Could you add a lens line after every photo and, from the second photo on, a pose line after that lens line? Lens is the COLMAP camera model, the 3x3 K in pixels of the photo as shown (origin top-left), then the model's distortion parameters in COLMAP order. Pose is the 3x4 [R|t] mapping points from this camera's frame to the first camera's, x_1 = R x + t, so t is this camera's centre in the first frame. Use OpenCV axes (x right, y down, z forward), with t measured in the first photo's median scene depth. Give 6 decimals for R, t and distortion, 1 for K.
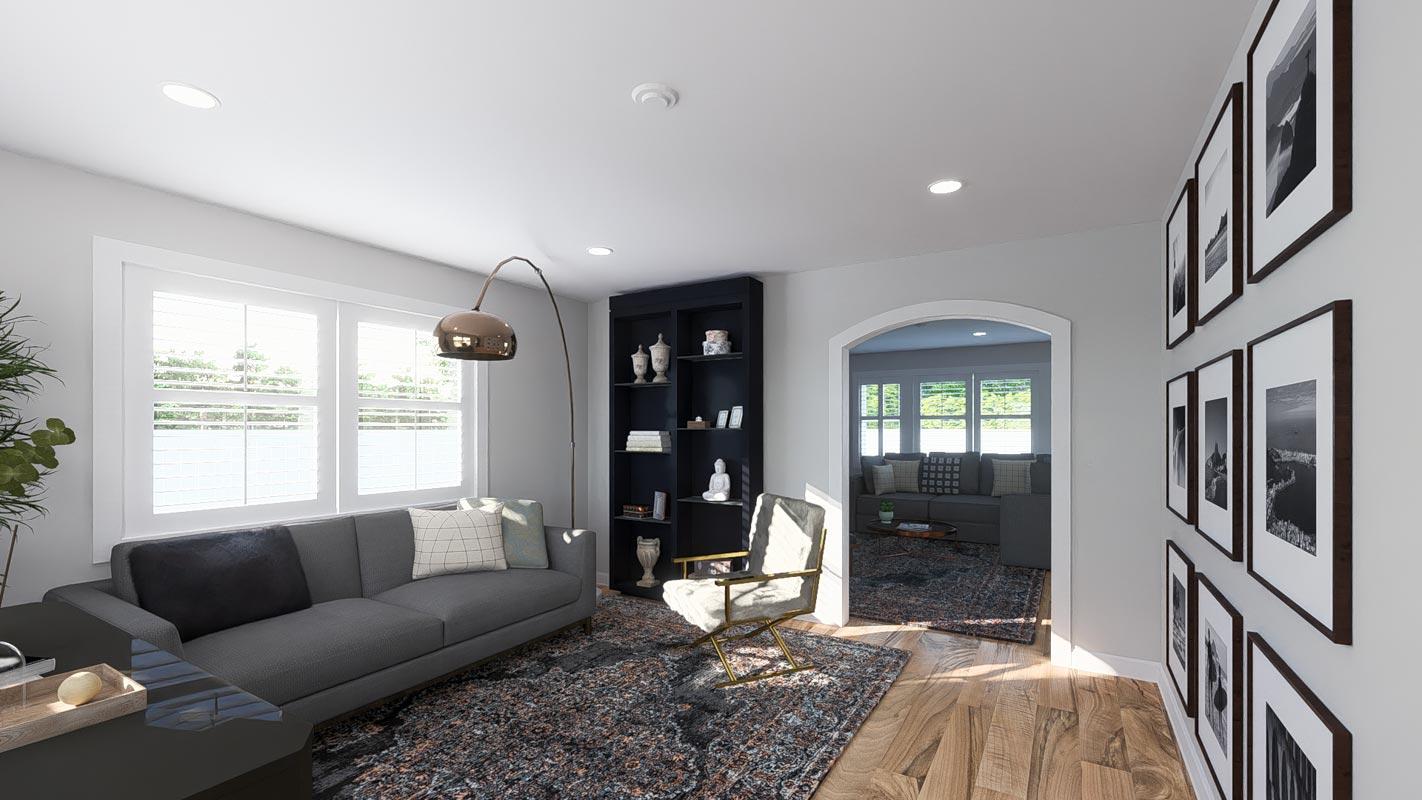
lens RADIAL K [[598.9, 0, 709.6], [0, 598.9, 427.4], [0, 0, 1]] dist [0.000981, 0.000039]
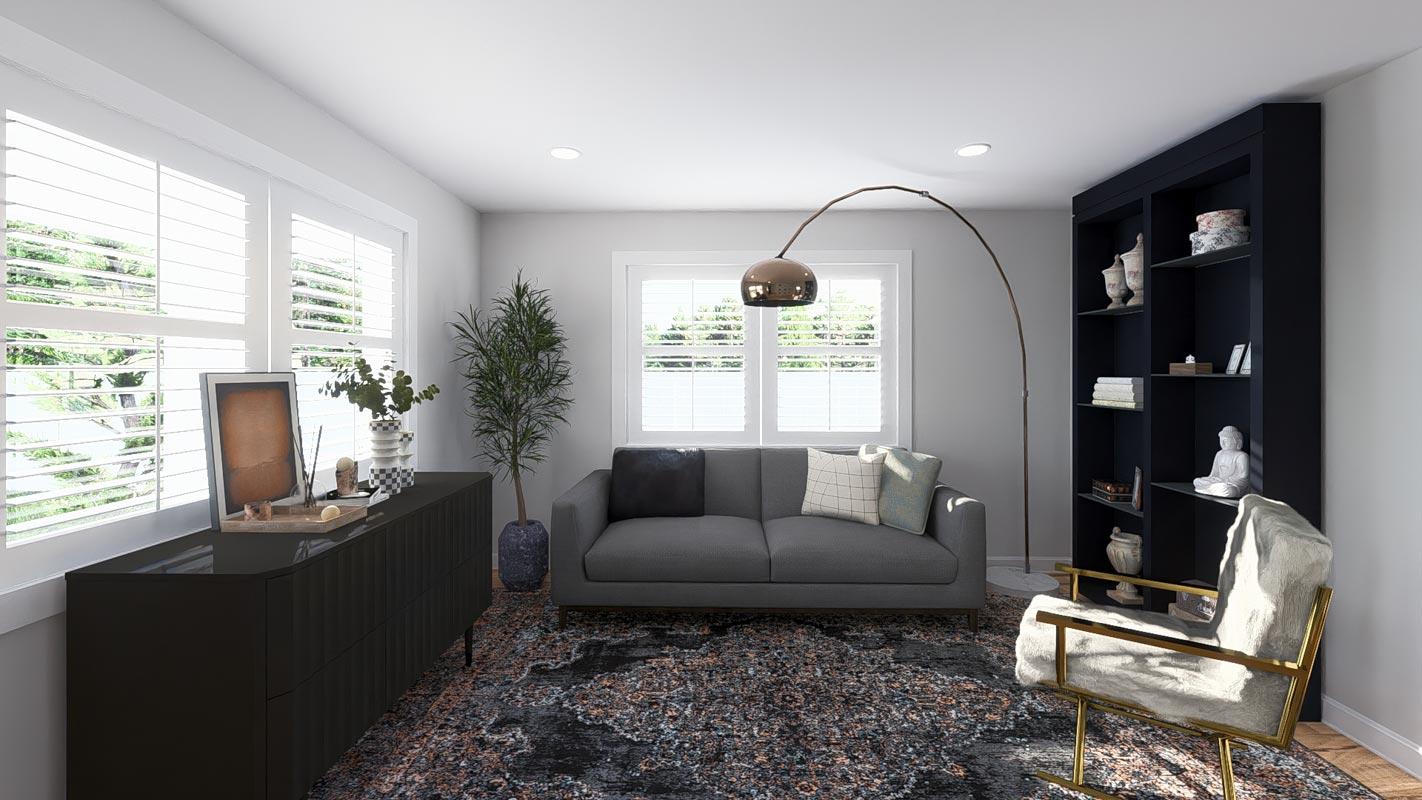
lens RADIAL K [[596.0, 0, 709.2], [0, 596.0, 369.9], [0, 0, 1]] dist [0.000541, -0.000107]
pose [[0.495974, -0.001027, -0.868337, 0.326721], [0.001954, 0.999998, -0.000066, -0.004732], [0.868335, -0.001664, 0.495975, 0.306325]]
